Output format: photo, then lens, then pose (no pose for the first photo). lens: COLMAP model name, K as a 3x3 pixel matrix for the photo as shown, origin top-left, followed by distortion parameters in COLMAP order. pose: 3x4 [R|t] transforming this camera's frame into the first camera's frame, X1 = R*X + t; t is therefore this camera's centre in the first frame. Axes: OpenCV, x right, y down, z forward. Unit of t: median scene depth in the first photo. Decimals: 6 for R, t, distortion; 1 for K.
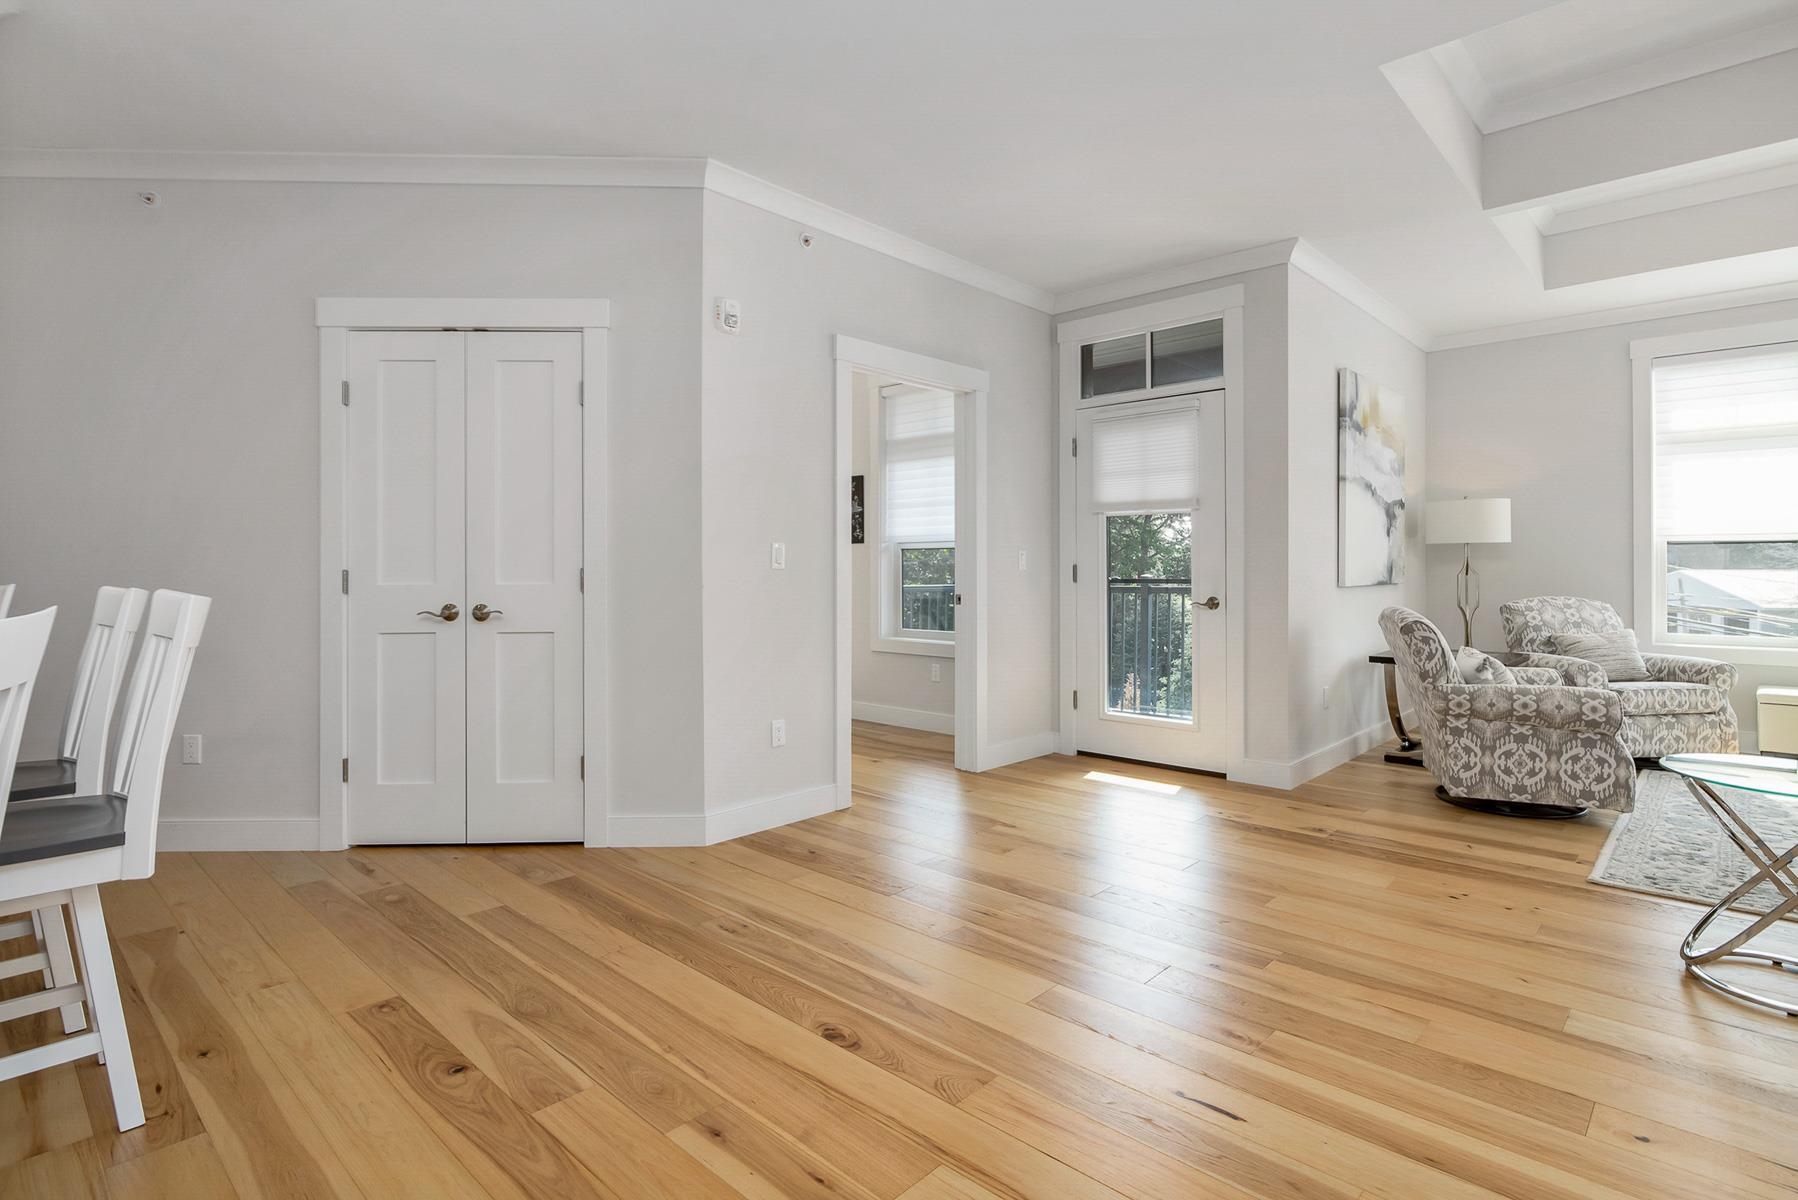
lens RADIAL K [[895.5, 0, 898.5], [0, 895.5, 562.2], [0, 0, 1]] dist [-0.004713, -0.000393]
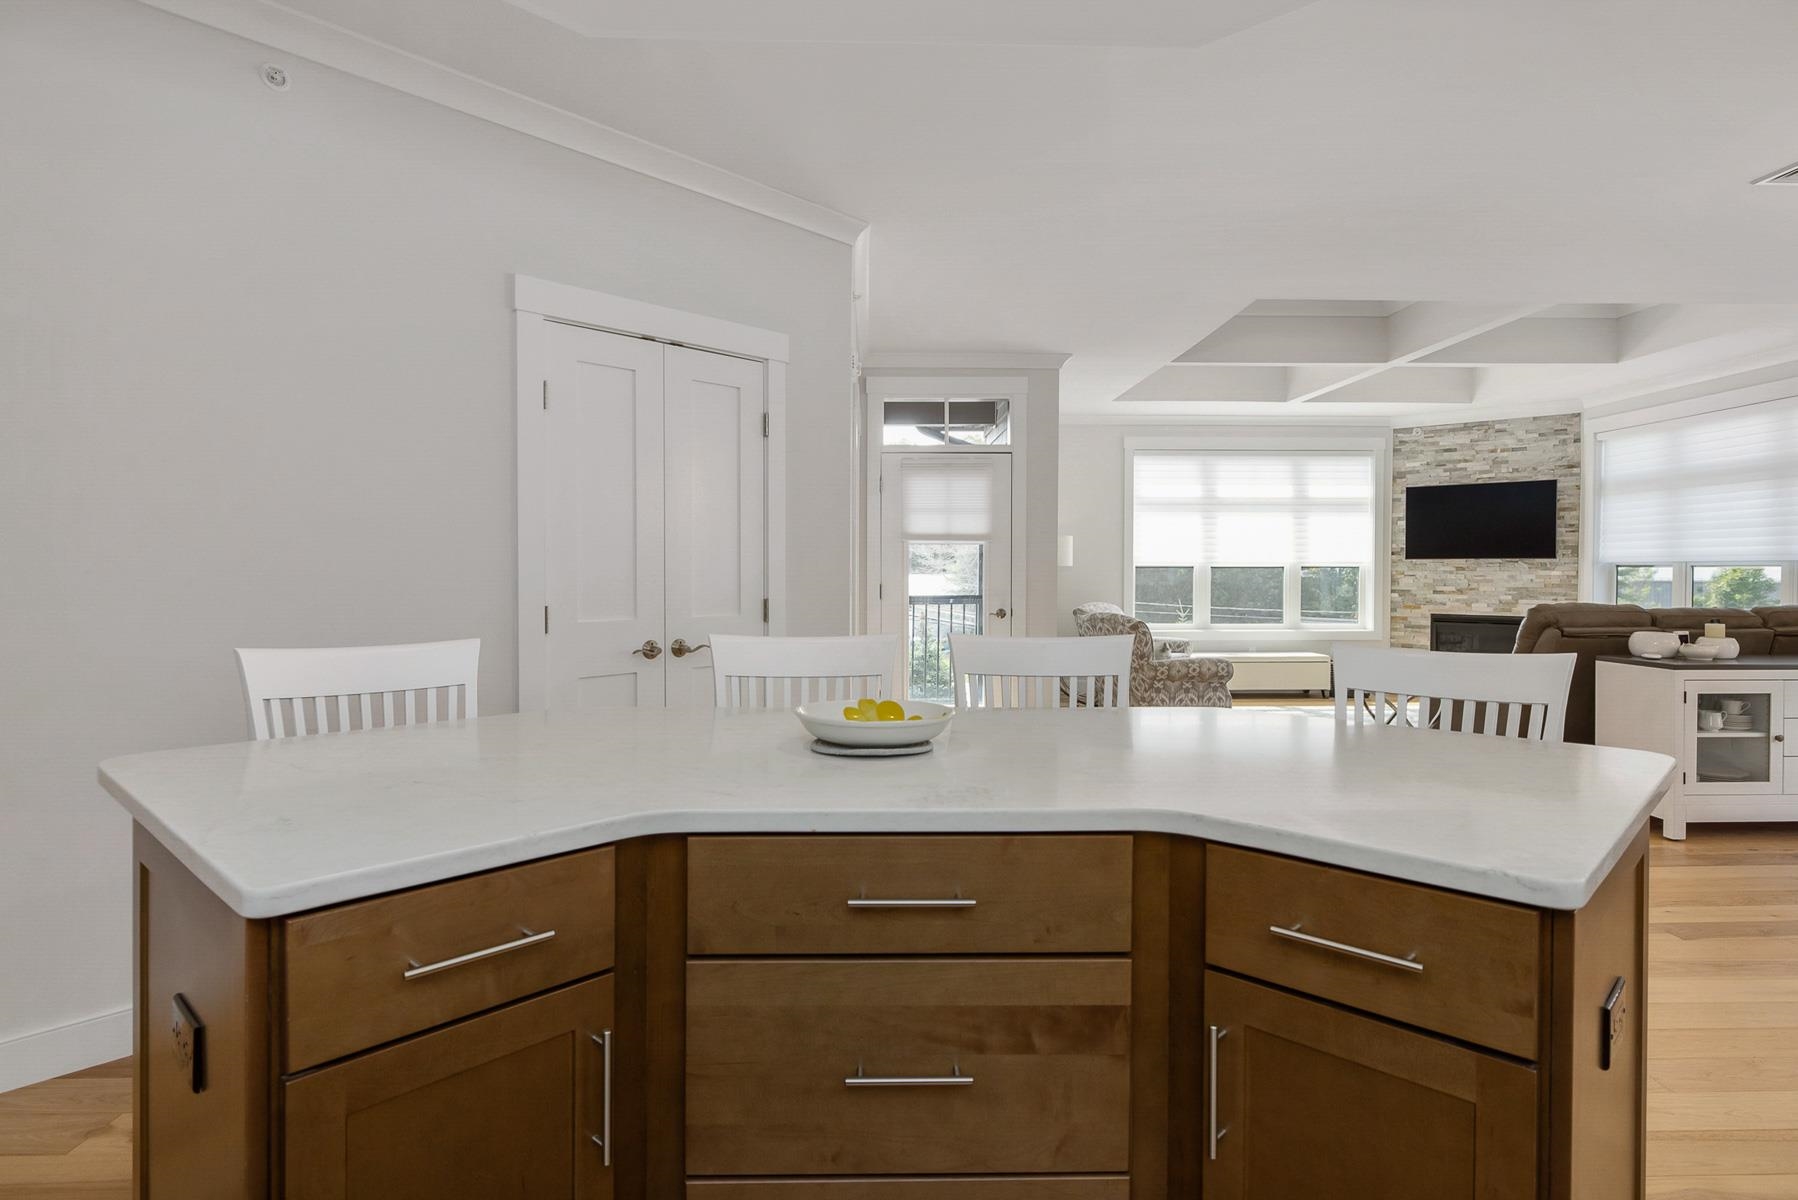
lens RADIAL K [[953.7, 0, 897.5], [0, 953.7, 569.9], [0, 0, 1]] dist [0.001438, 0.000179]
pose [[0.716344, 0.001102, 0.697747, -0.892111], [-0.004377, 0.999986, 0.002914, -0.026304], [-0.697734, -0.005142, 0.716339, 0.115376]]
